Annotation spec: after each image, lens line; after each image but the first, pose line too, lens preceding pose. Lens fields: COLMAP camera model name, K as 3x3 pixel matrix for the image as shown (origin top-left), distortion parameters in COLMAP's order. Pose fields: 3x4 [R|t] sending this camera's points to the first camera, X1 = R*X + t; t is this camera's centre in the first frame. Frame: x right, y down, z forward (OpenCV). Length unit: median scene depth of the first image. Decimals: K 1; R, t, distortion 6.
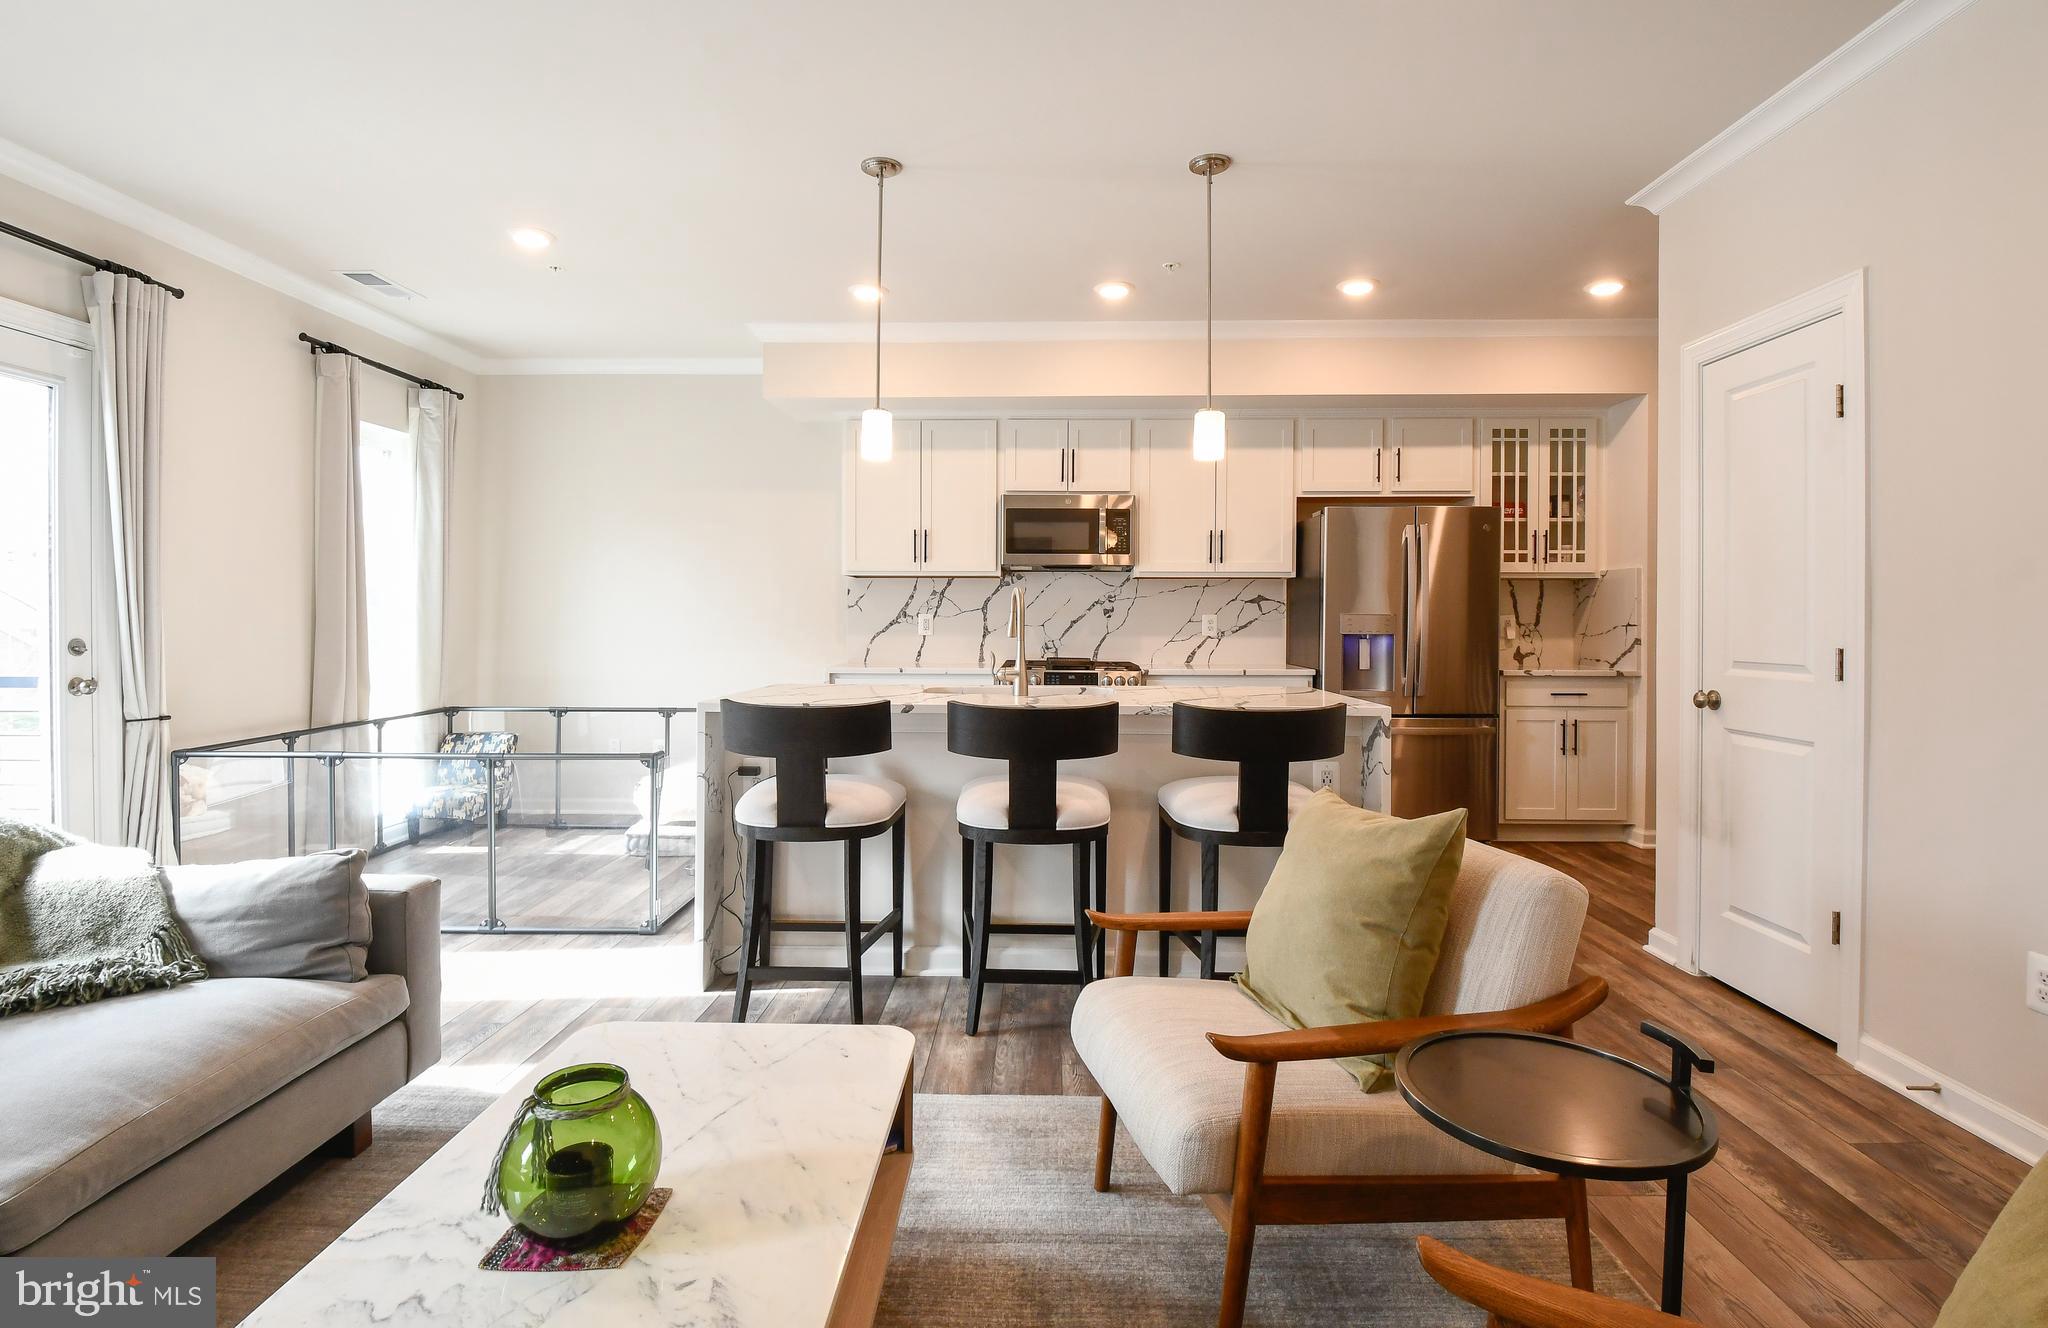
lens RADIAL K [[989.4, 0, 1013.8], [0, 989.4, 607.5], [0, 0, 1]] dist [0.005131, -0.005282]
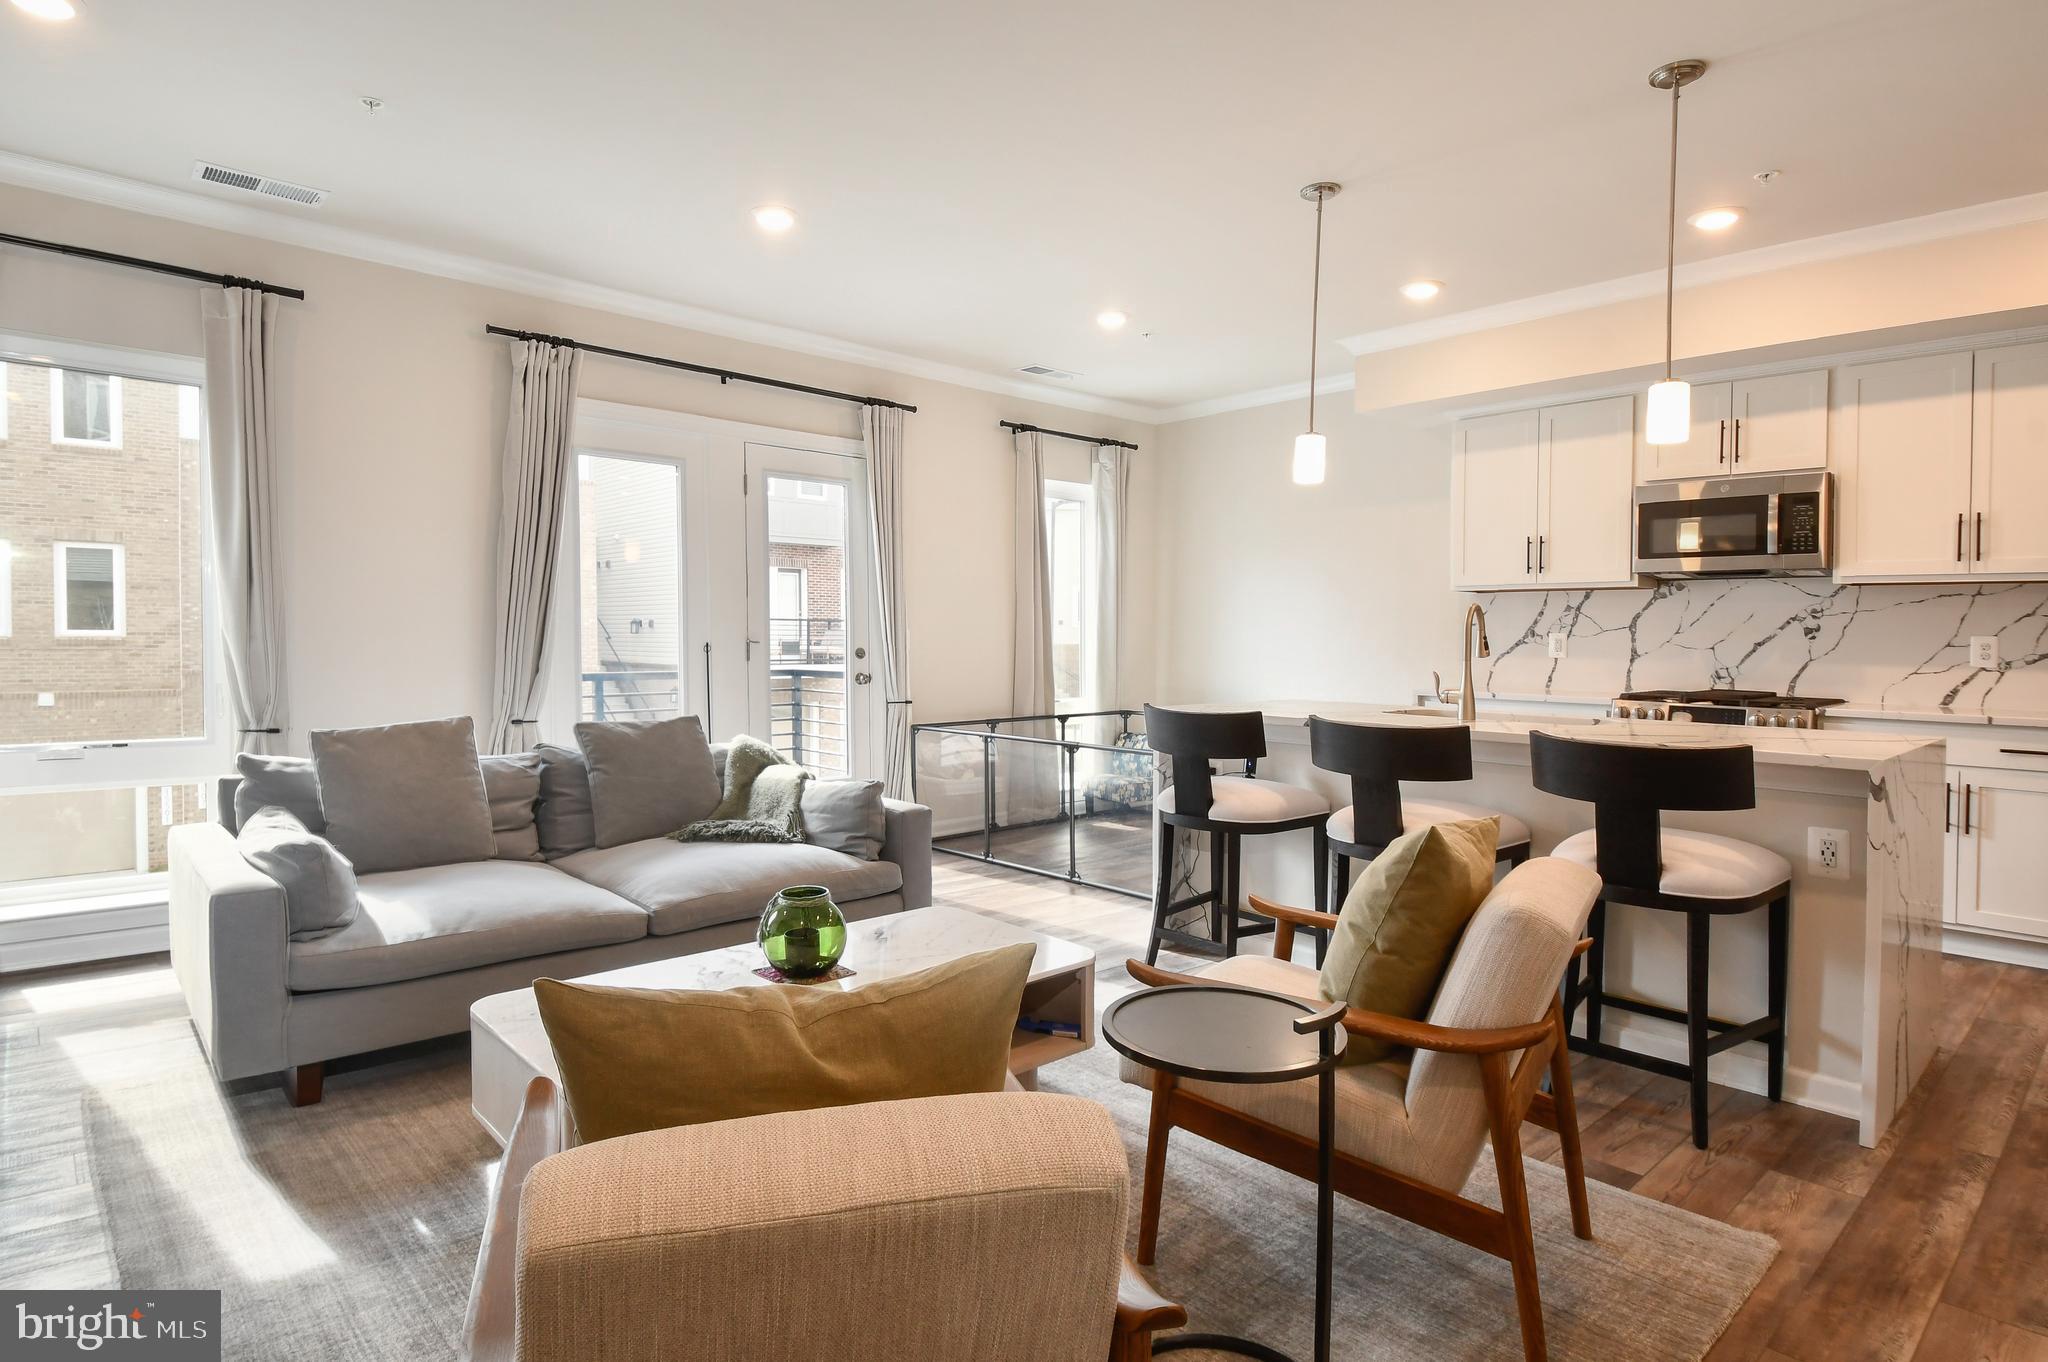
lens RADIAL K [[1081.5, 0, 1037.5], [0, 1081.5, 650.1], [0, 0, 1]] dist [0.018341, -0.018331]
pose [[0.704025, 0.013803, -0.710041, 0.287559], [0.002858, 0.999748, 0.022269, -0.001177], [0.710169, -0.017708, 0.703808, 0.005140]]
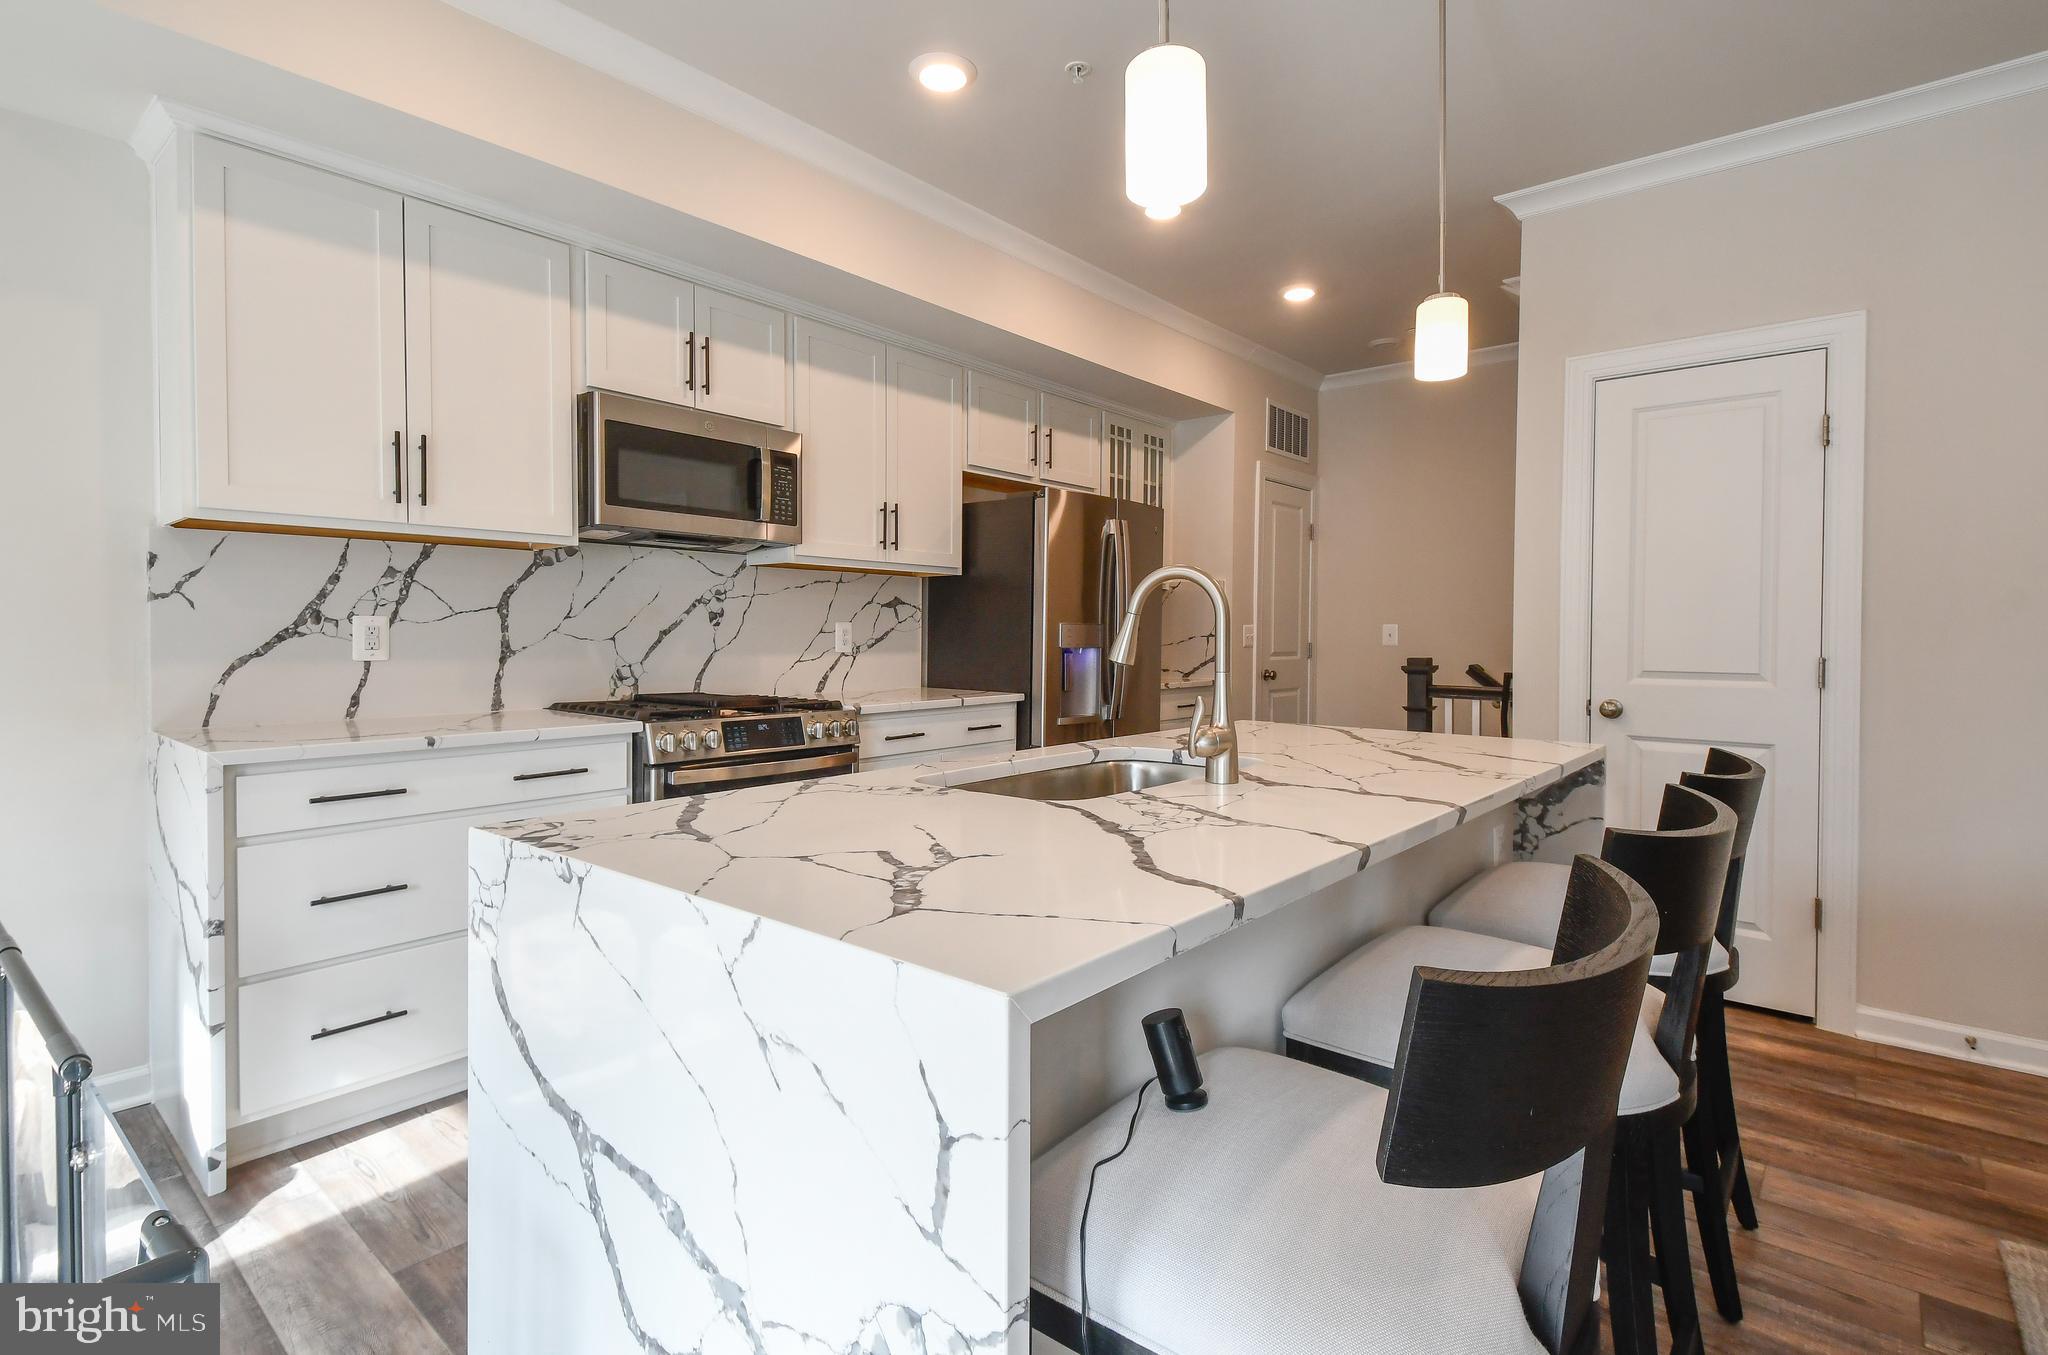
lens RADIAL K [[970.9, 0, 1024.3], [0, 970.9, 644.2], [0, 0, 1]] dist [0.033003, -0.010321]
pose [[0.624723, -0.009615, 0.780787, -0.282448], [-0.012019, 0.999687, 0.021927, 0.006505], [-0.780754, -0.023082, 0.624412, 0.499994]]
